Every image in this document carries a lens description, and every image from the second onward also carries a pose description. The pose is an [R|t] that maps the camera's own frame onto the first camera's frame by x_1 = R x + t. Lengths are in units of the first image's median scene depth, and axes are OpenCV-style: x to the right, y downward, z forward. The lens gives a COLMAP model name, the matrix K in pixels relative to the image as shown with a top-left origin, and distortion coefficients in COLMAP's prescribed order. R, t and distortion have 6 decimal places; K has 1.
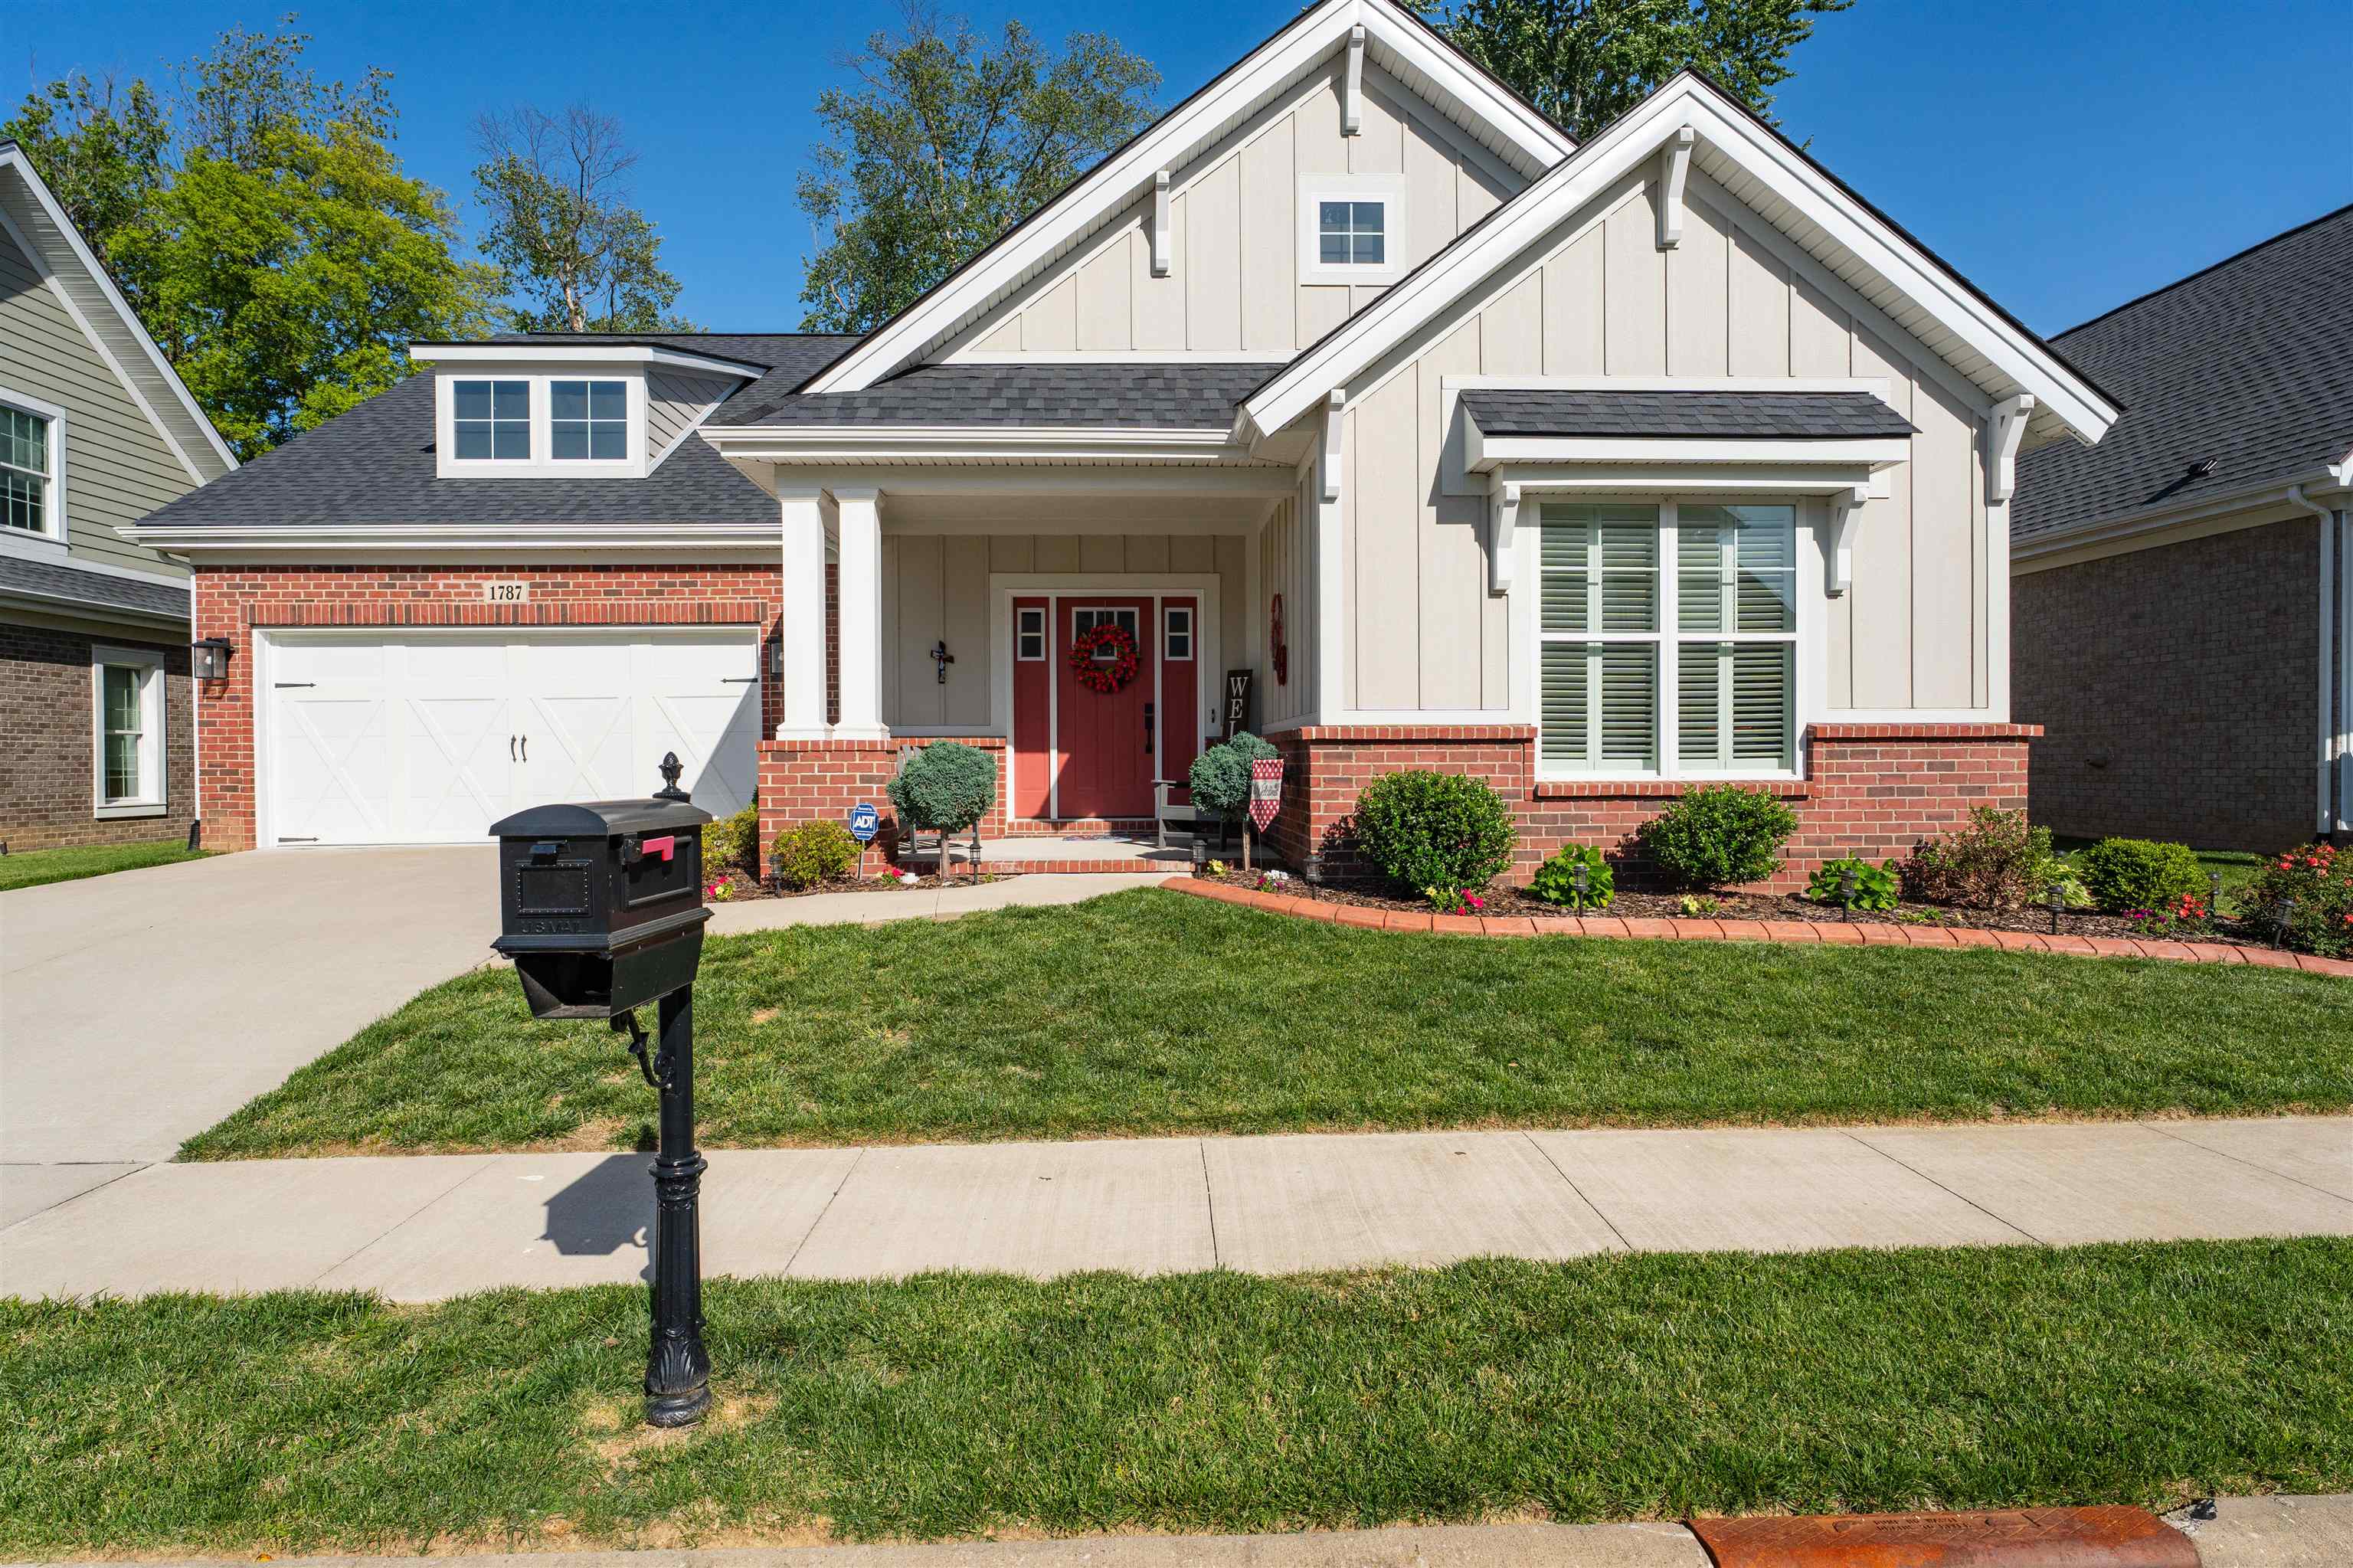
lens RADIAL K [[1339.6, 0, 1176.5], [0, 1339.6, 784.0], [0, 0, 1]] dist [-0.001374, 0.000119]
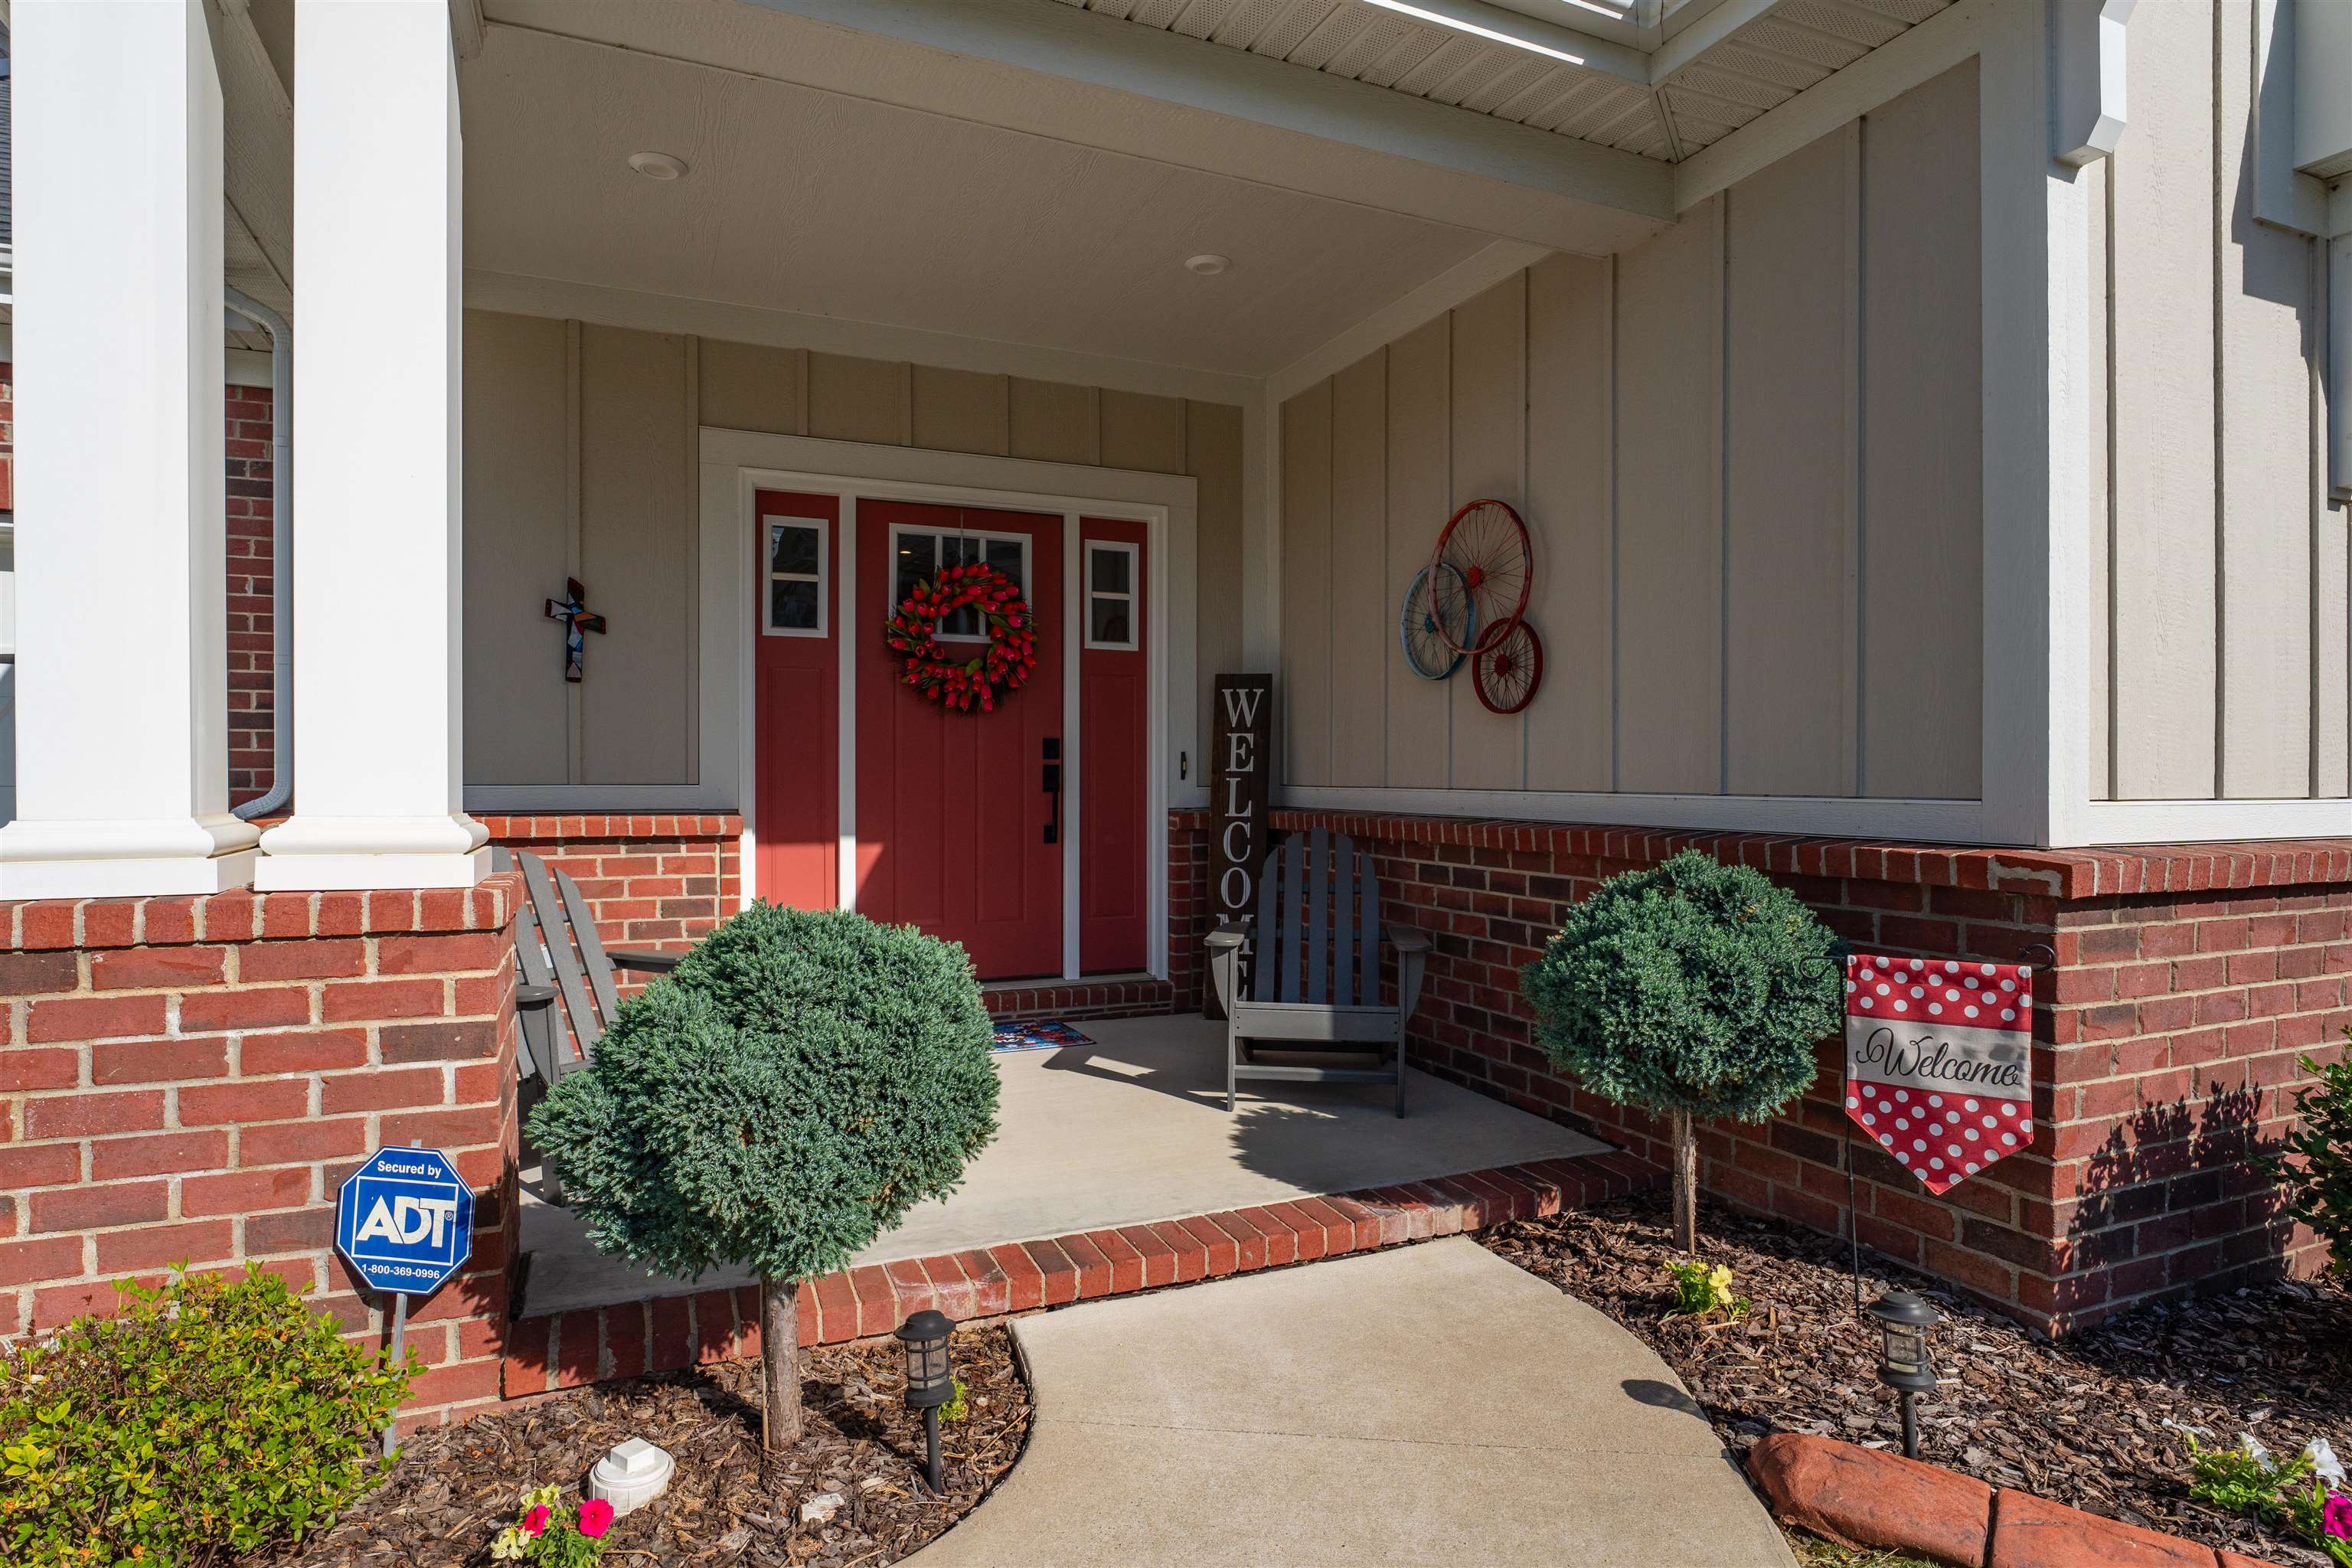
lens RADIAL K [[1248.0, 0, 1167.2], [0, 1248.0, 785.0], [0, 0, 1]] dist [-0.000898, 0.000085]
pose [[0.927963, 0.001714, 0.372670, -0.147787], [0.000296, 0.999986, -0.005336, -0.041132], [-0.372673, 0.005062, 0.927949, 0.573936]]
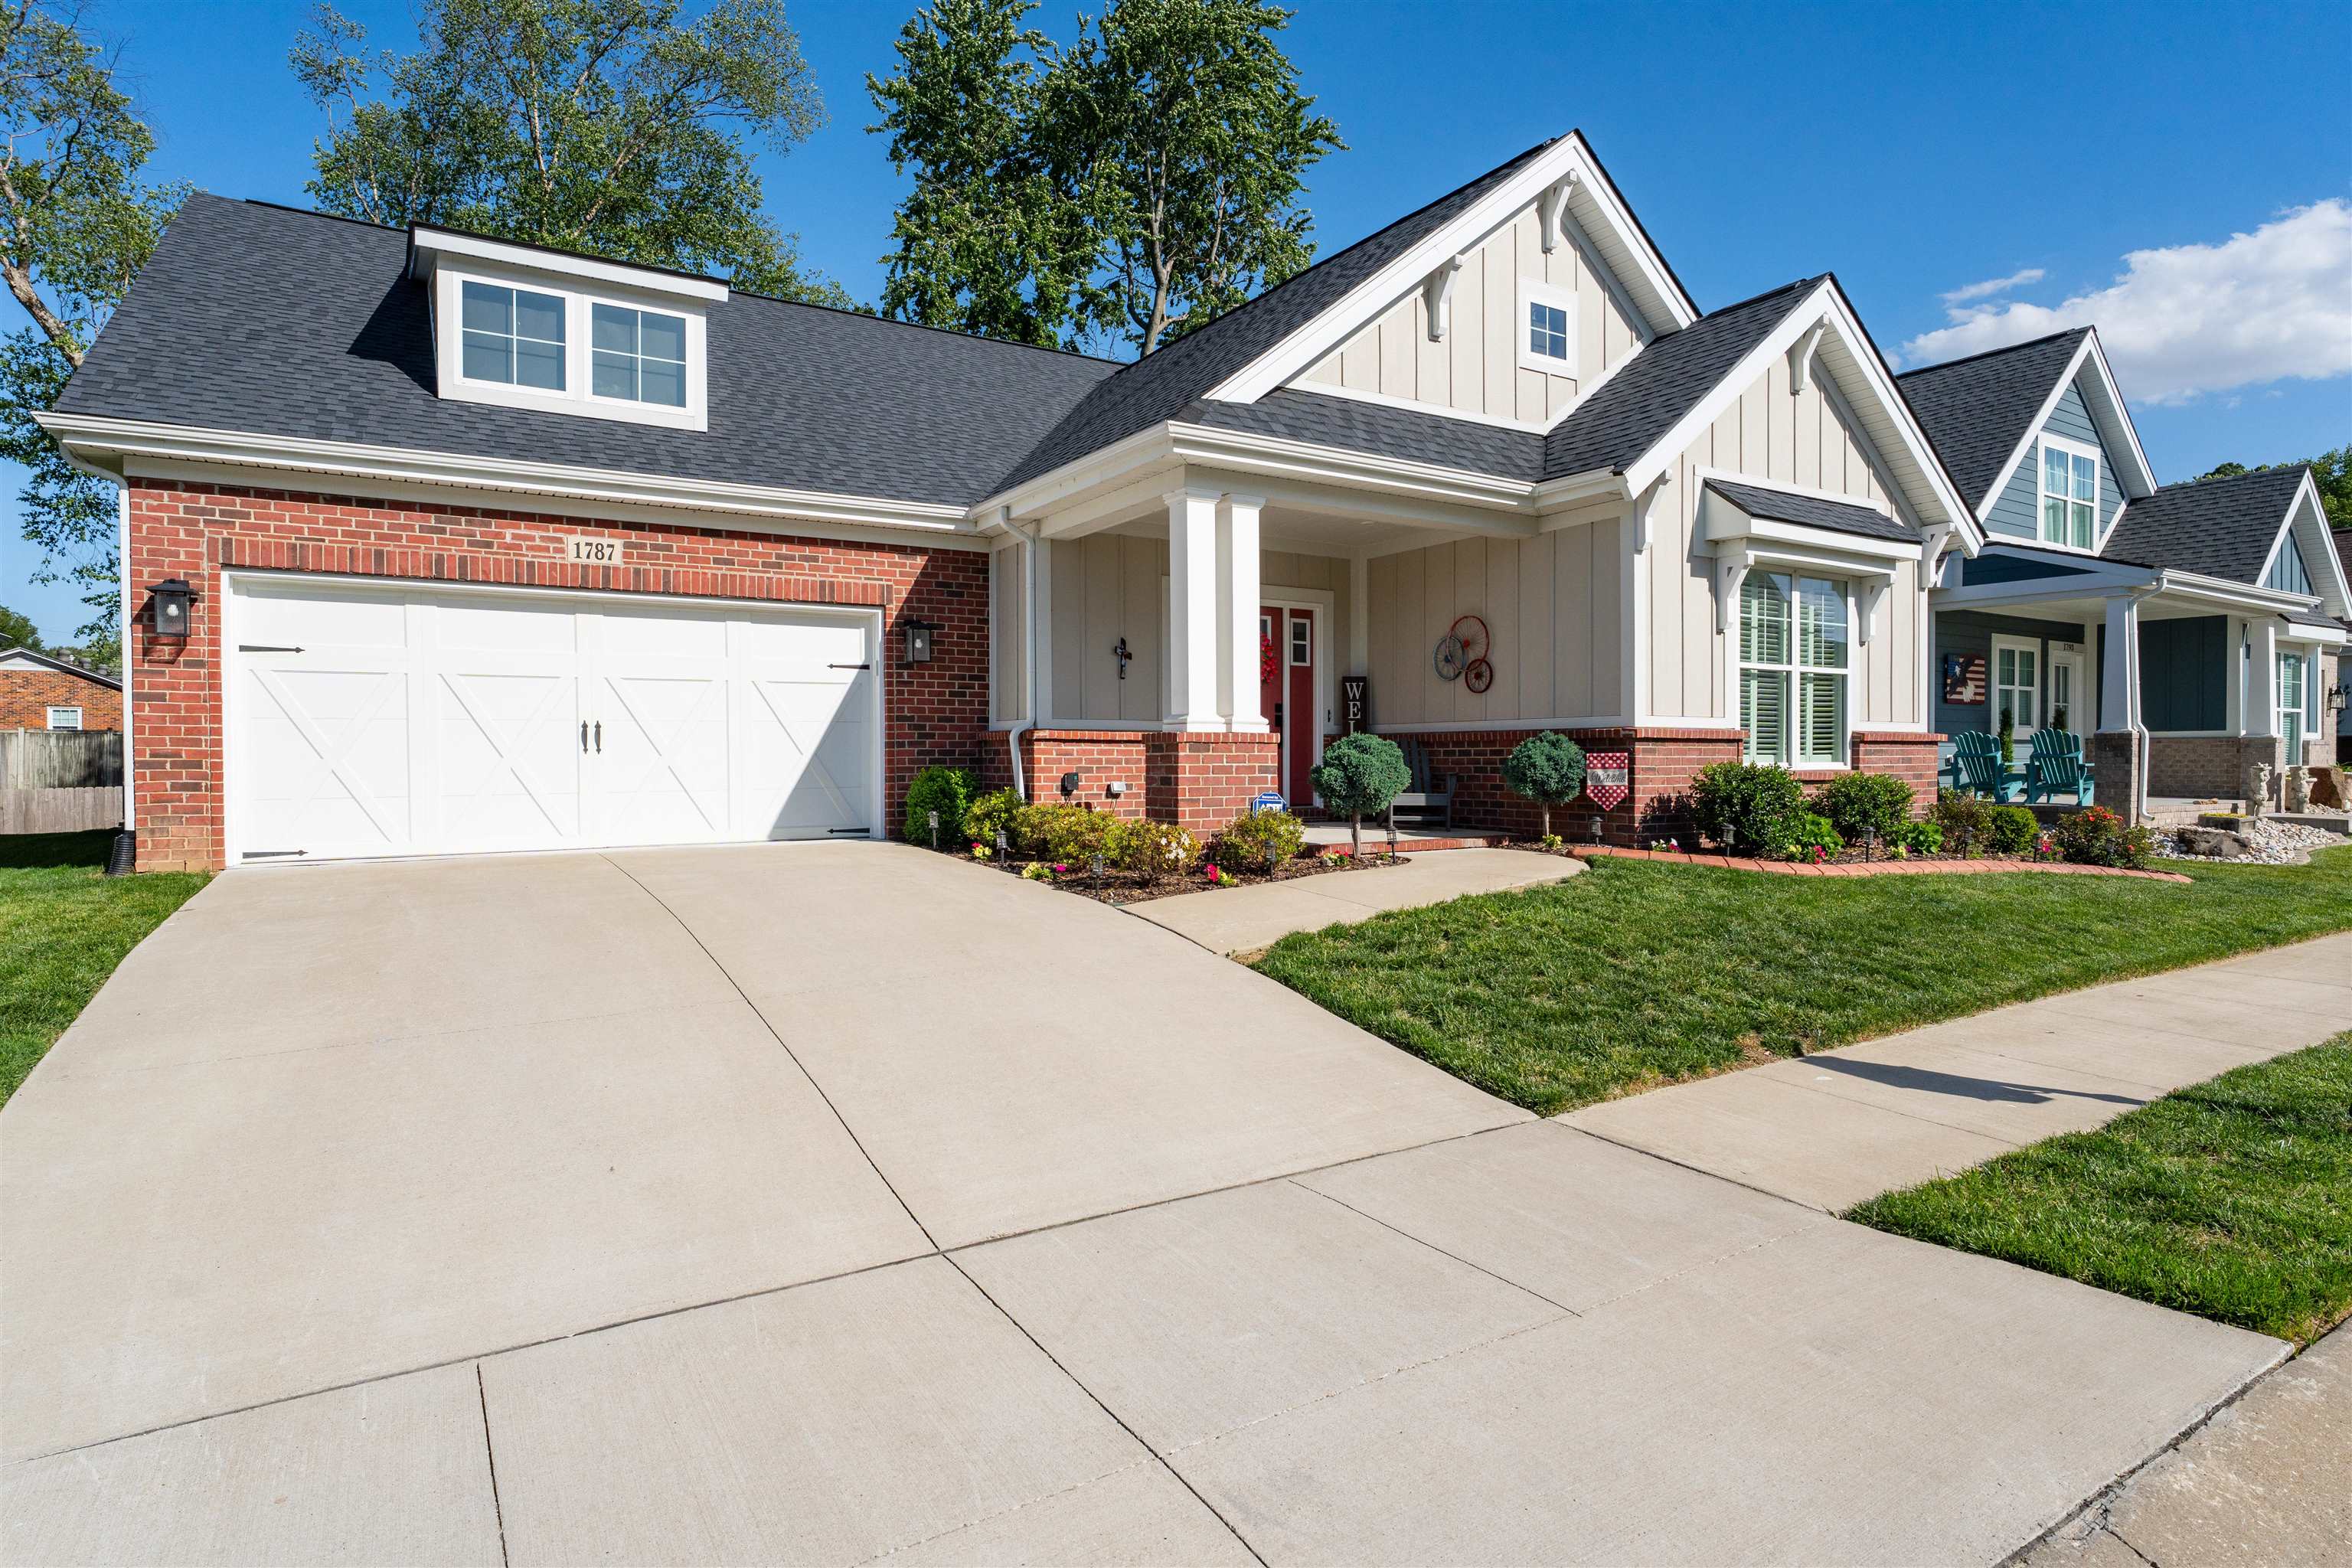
lens RADIAL K [[1339.0, 0, 1176.0], [0, 1339.0, 784.0], [0, 0, 1]] dist [-0.001374, 0.000119]
pose [[0.851392, -0.005744, 0.524499, -0.675056], [0.006526, 0.999979, 0.000358, 0.005632], [-0.524489, 0.003118, 0.851411, 0.100586]]
